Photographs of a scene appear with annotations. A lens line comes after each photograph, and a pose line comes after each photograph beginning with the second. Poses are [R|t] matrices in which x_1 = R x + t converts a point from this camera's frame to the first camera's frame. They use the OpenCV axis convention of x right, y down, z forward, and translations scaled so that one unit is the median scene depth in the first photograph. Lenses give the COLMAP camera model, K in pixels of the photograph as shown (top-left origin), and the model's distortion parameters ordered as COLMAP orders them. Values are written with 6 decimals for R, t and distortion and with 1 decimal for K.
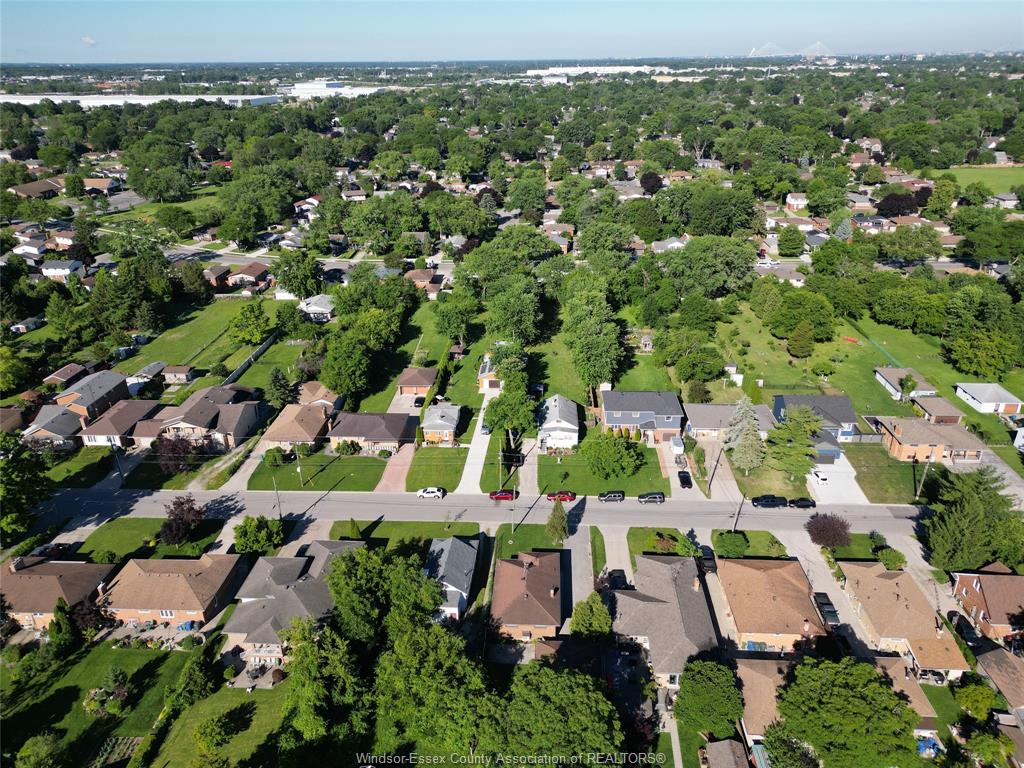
lens RADIAL K [[722.4, 0, 512.0], [0, 722.4, 384.0], [0, 0, 1]] dist [0.077016, -0.077186]
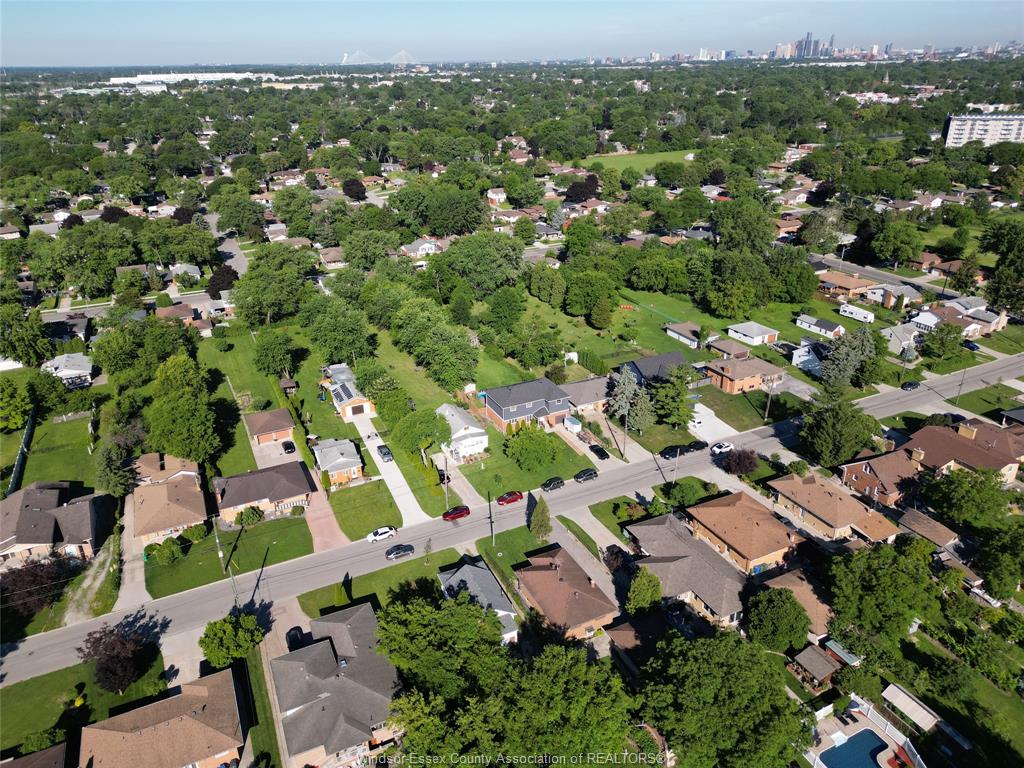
lens RADIAL K [[722.4, 0, 512.0], [0, 722.4, 384.0], [0, 0, 1]] dist [0.077016, -0.077186]
pose [[0.873309, -0.202413, 0.443125, -0.289964], [0.206043, 0.977703, 0.040533, -0.033018], [-0.441449, 0.055904, 0.895543, 0.081215]]
